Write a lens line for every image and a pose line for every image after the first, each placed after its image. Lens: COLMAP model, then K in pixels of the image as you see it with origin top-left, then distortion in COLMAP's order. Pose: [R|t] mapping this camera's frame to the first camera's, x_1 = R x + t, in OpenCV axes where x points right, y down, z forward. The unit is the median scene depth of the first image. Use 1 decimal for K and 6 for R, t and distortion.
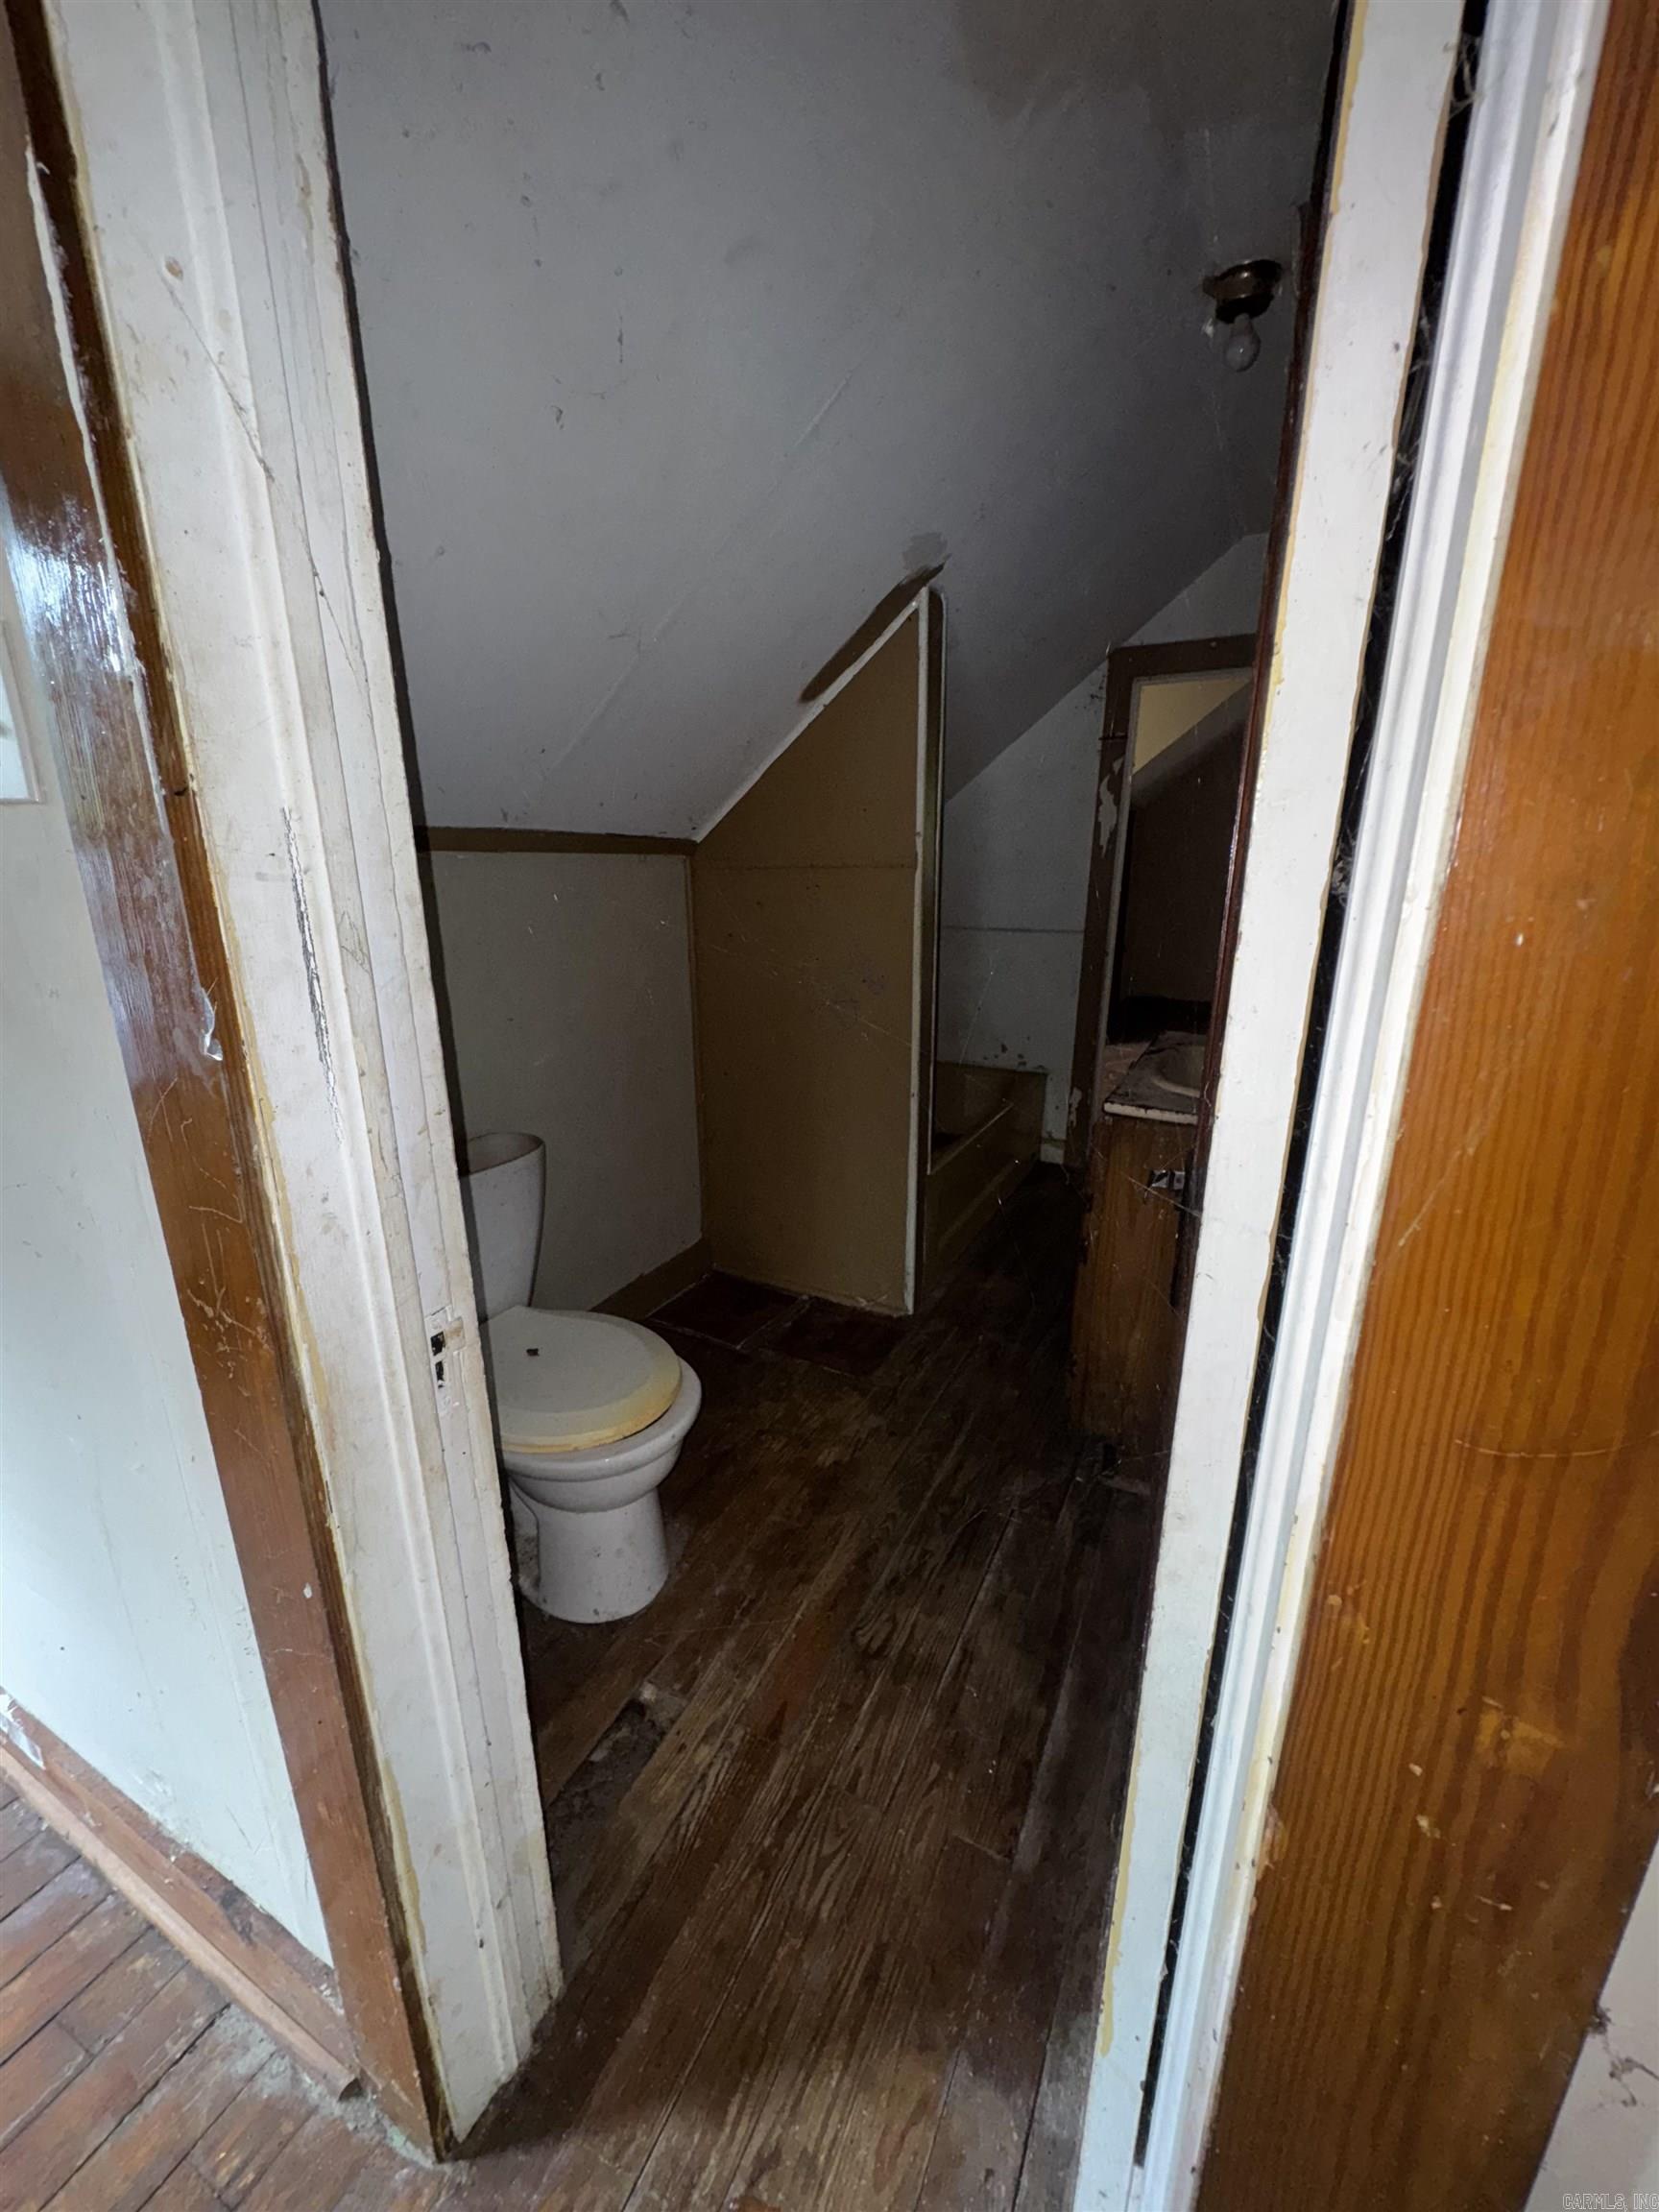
lens RADIAL K [[882.8, 0, 830.5], [0, 882.8, 1106.9], [0, 0, 1]] dist [-0.001789, -0.000008]
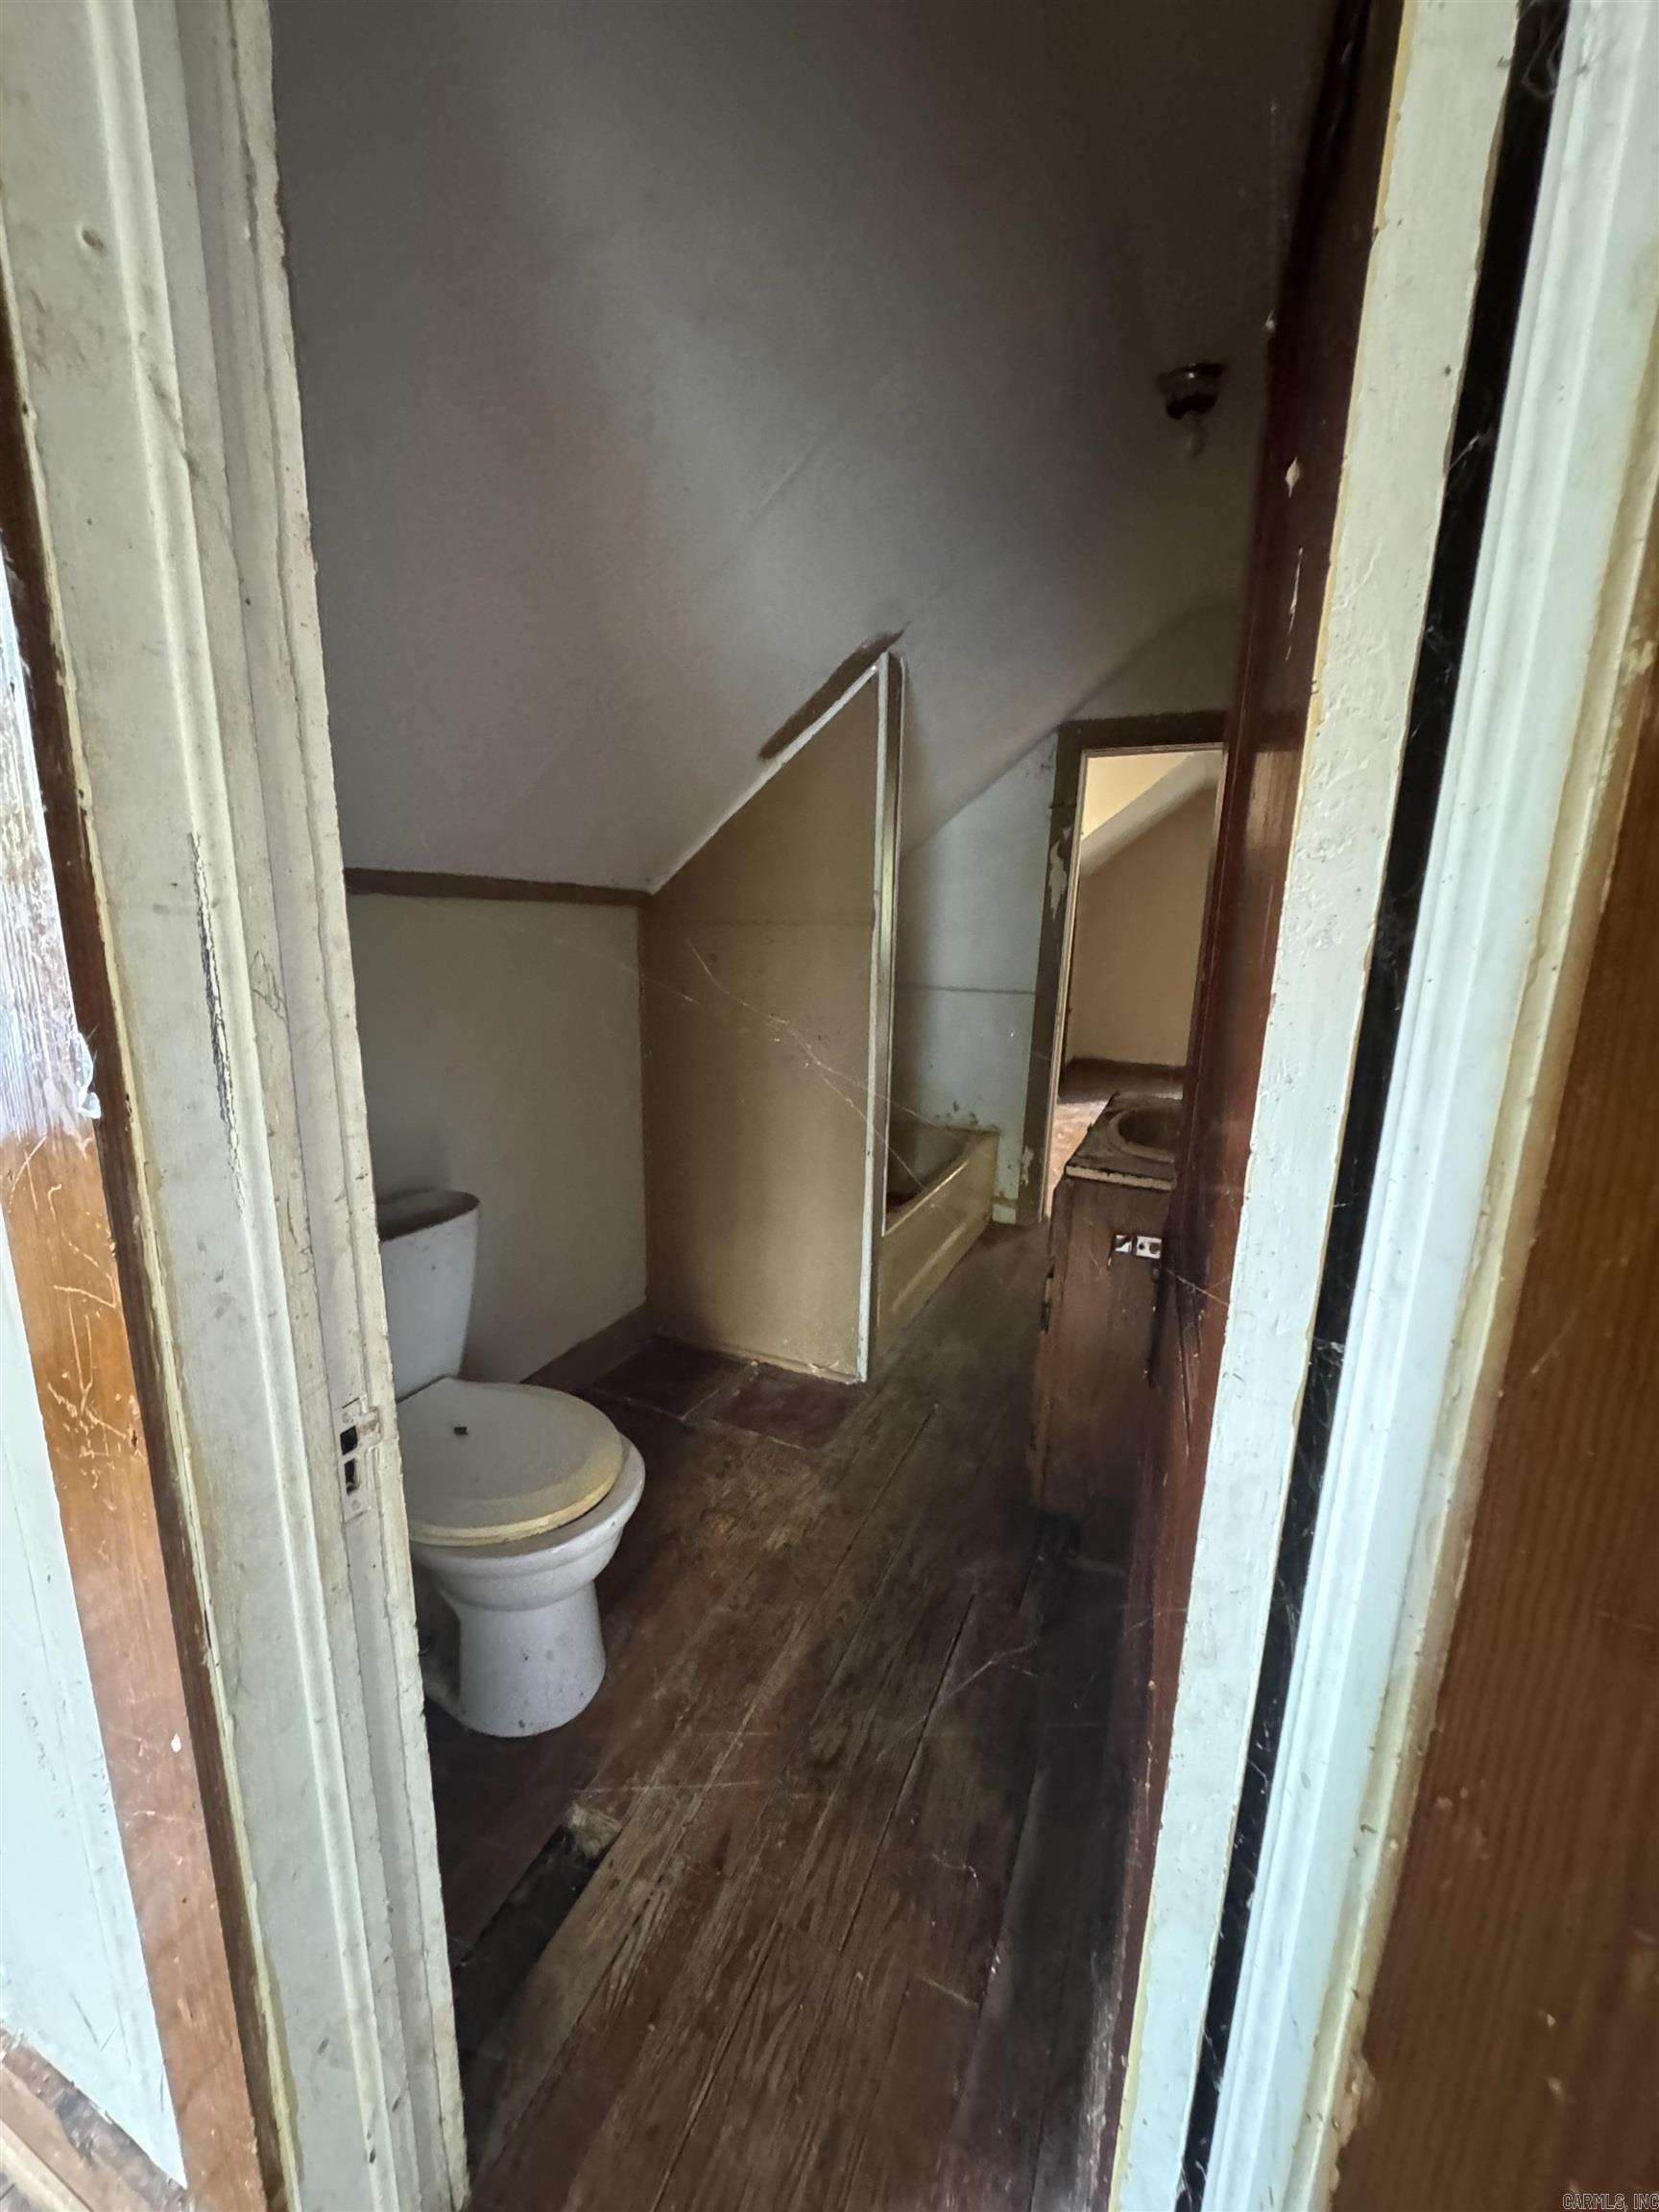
lens RADIAL K [[882.8, 0, 829.5], [0, 882.8, 1106.0], [0, 0, 1]] dist [-0.001207, 0.000113]
pose [[0.998210, 0.013423, 0.058287, -0.013980], [-0.009698, 0.997921, -0.063712, -0.007518], [-0.059021, 0.063033, 0.996265, 0.046338]]
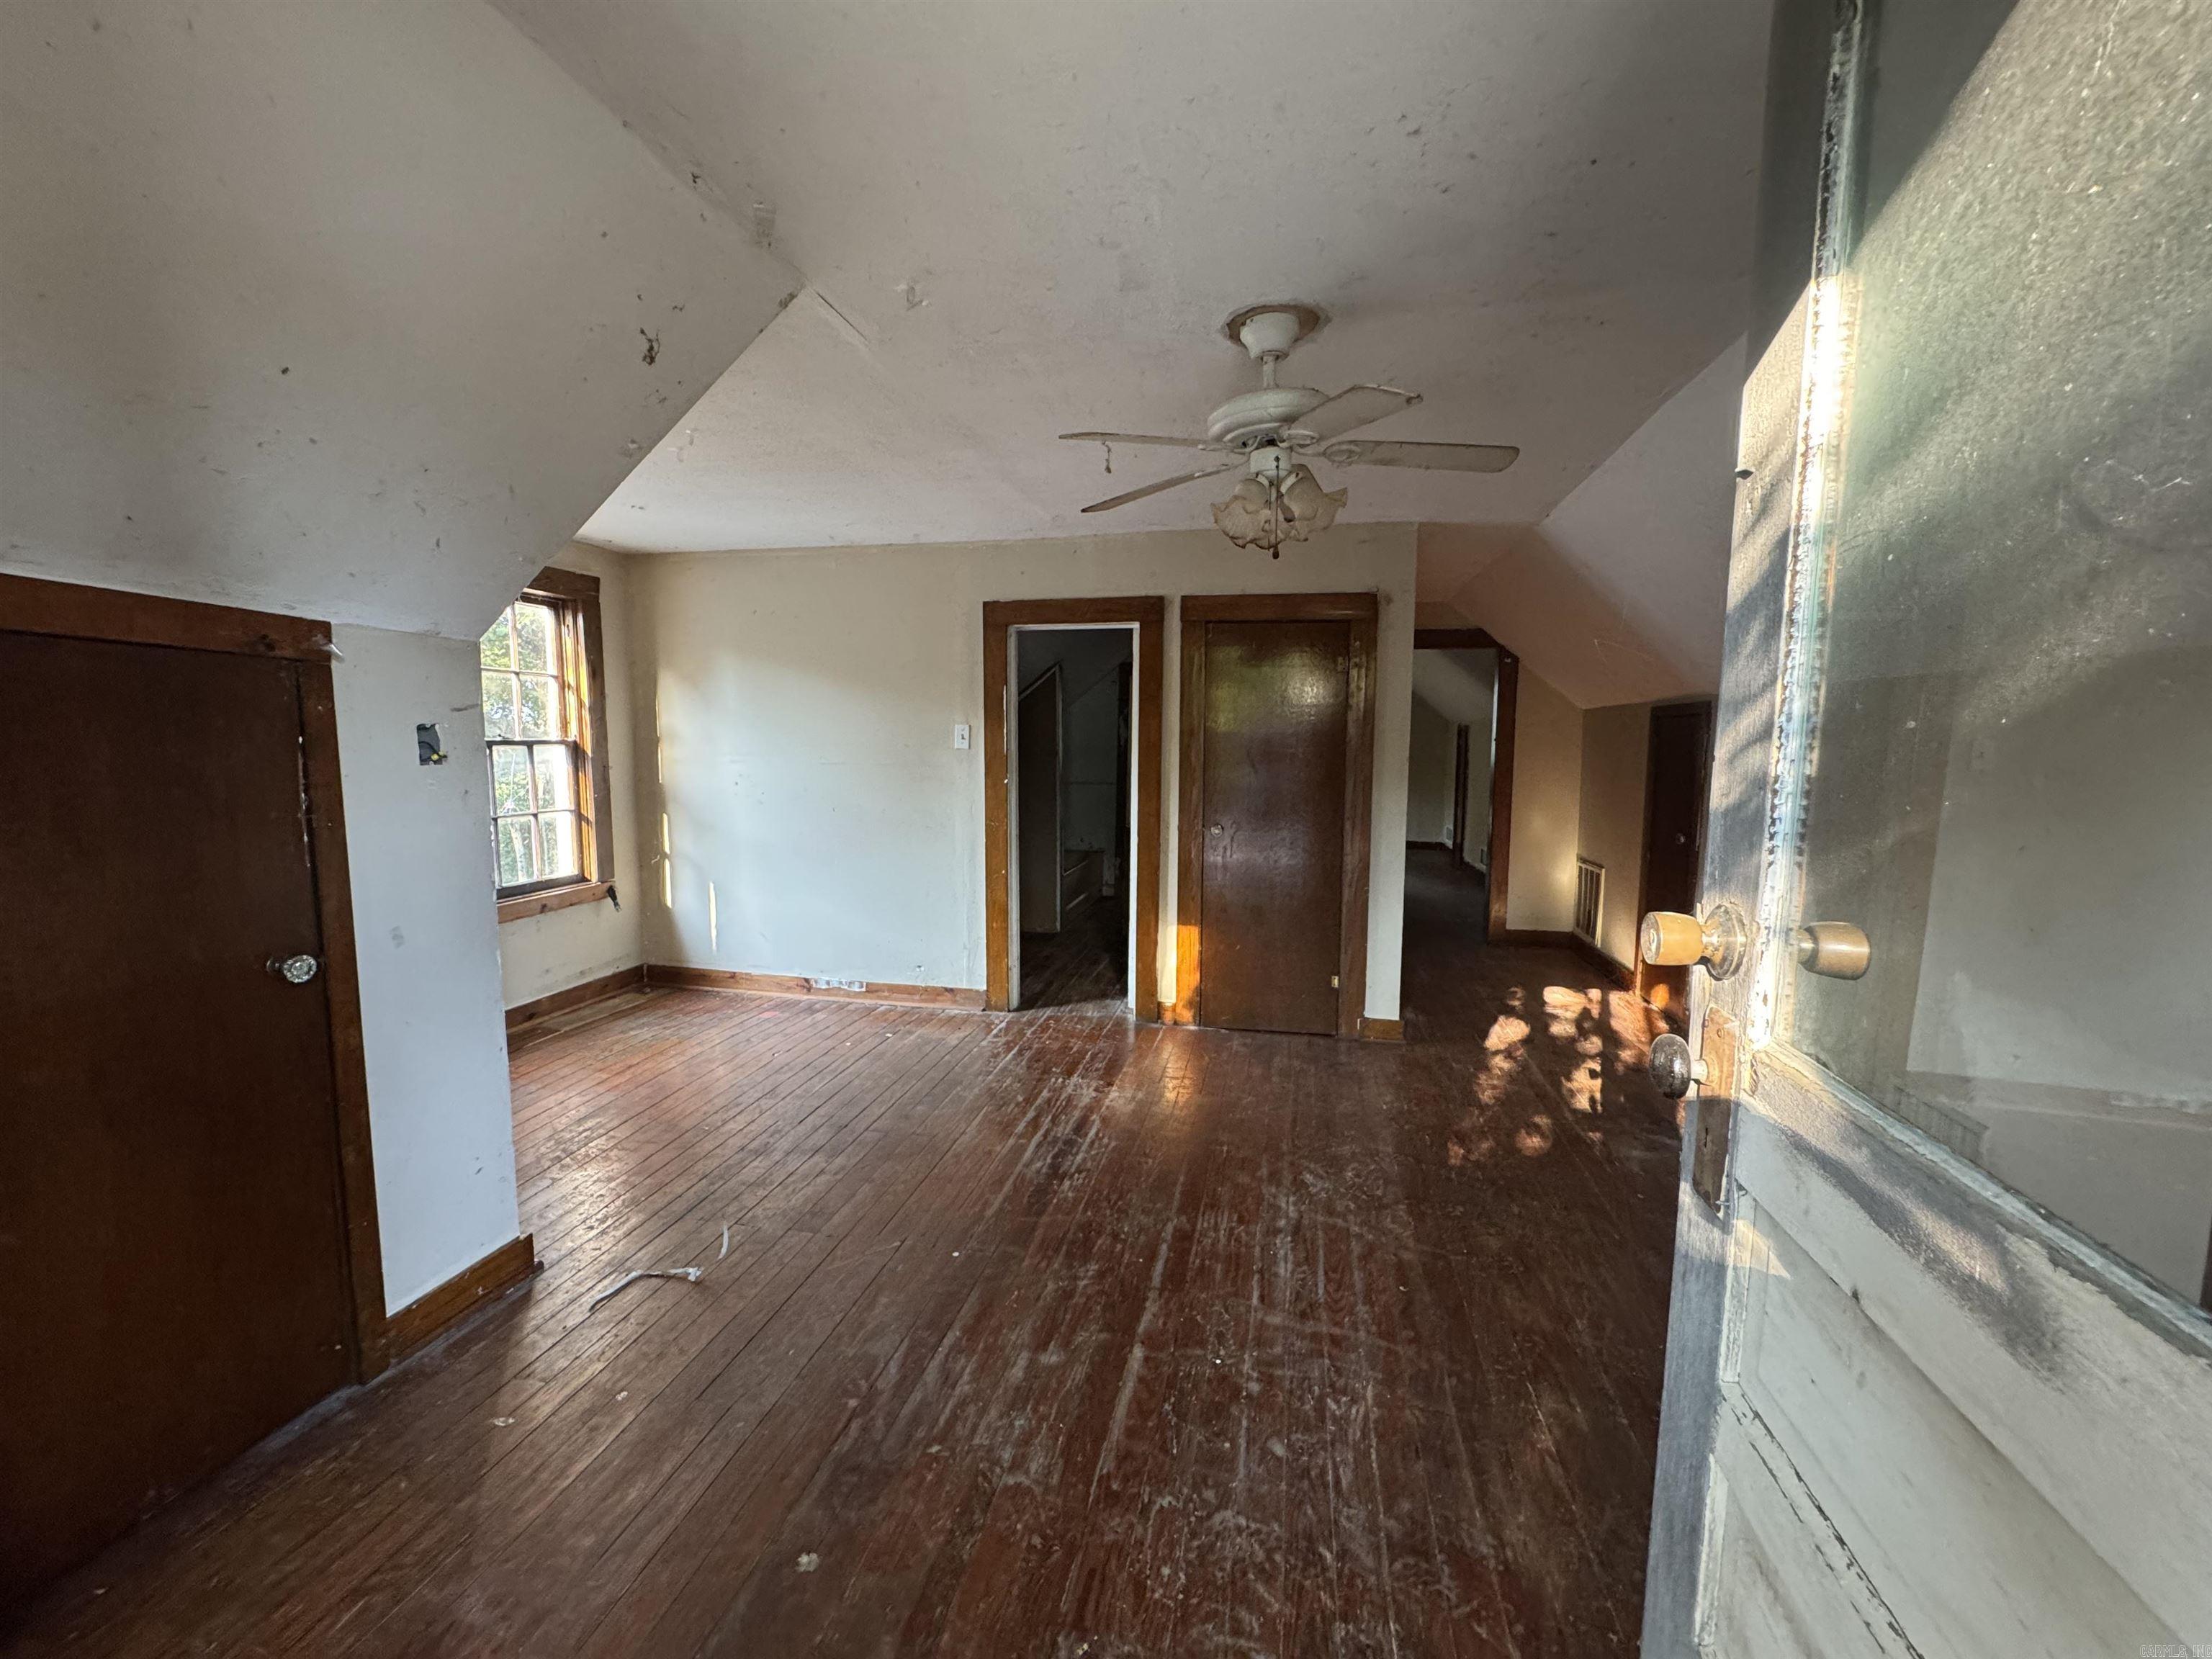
lens RADIAL K [[882.8, 0, 1108.9], [0, 882.8, 825.5], [0, 0, 1]] dist [-0.001789, -0.000008]
pose [[0.964663, -0.019380, 0.262774, -0.854554], [0.064565, 0.984273, -0.164432, 0.733737], [-0.255455, 0.175588, 0.950743, -2.927664]]
